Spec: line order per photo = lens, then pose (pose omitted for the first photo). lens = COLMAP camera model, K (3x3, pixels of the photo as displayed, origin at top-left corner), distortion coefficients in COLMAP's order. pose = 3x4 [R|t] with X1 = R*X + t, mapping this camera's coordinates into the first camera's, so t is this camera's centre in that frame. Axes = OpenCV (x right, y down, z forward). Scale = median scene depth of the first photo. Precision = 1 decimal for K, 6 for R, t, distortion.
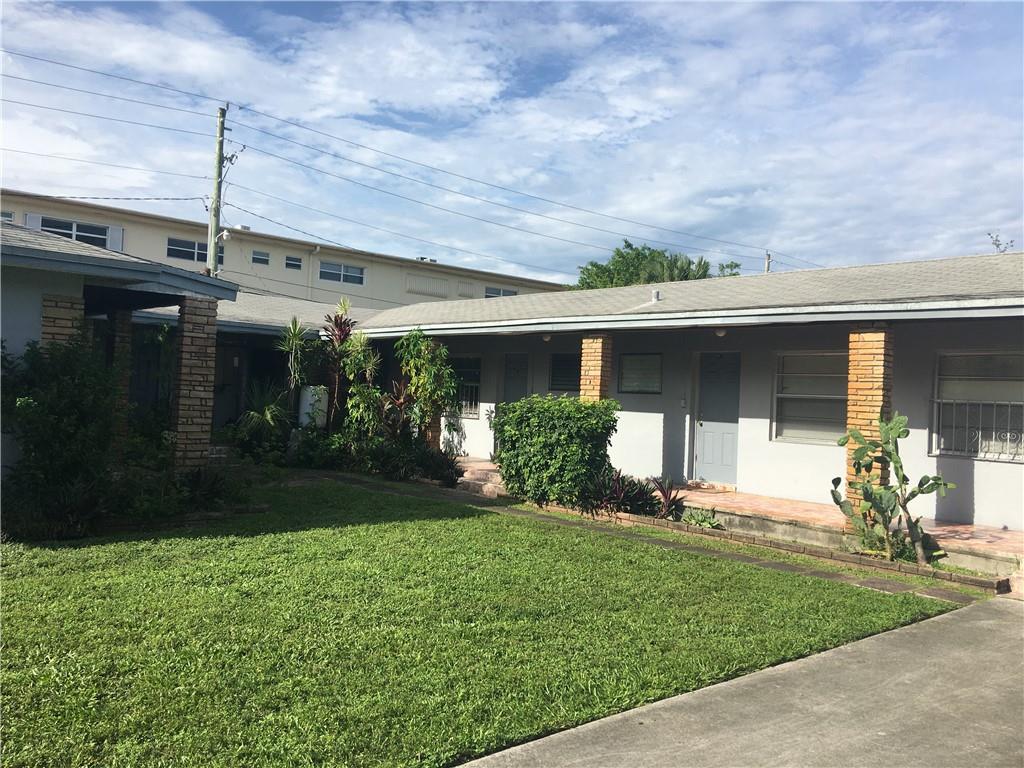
lens RADIAL K [[858.7, 0, 512.7], [0, 858.7, 356.1], [0, 0, 1]] dist [0.202608, -0.293723]
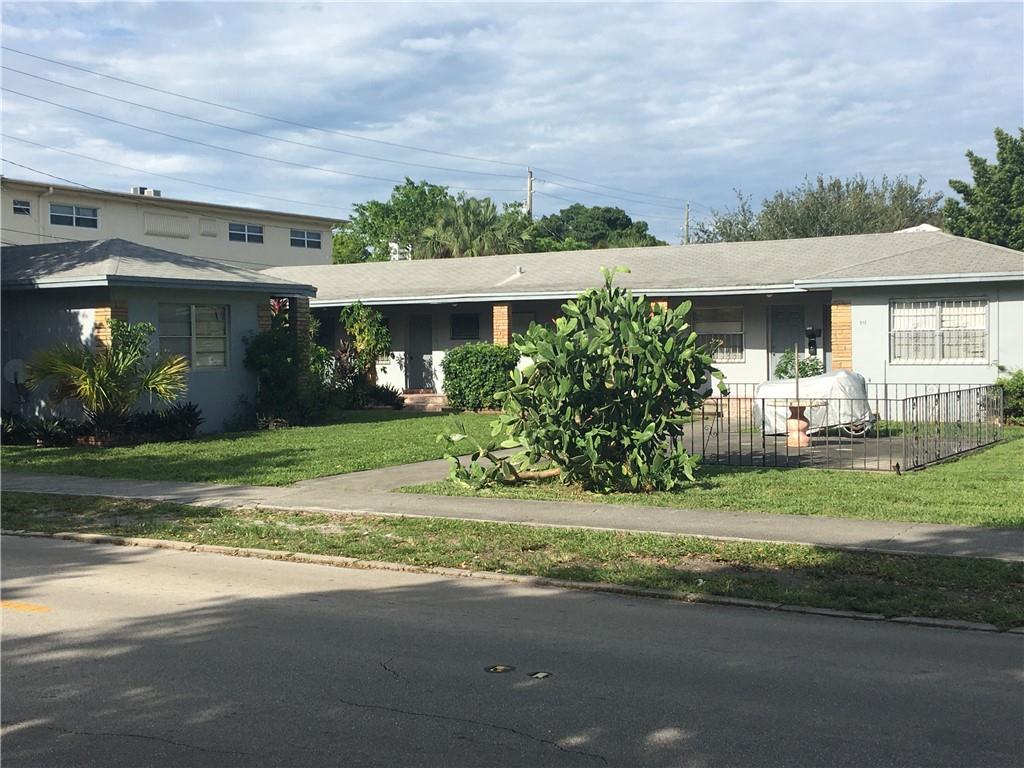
lens RADIAL K [[1314.9, 0, 512.0], [0, 1314.9, 384.0], [0, 0, 1]] dist [0.136395, 0.016291]
pose [[0.955929, -0.065298, 0.286246, -0.171473], [0.042933, 0.995563, 0.083728, -0.022965], [-0.290443, -0.067748, 0.954491, -0.387313]]
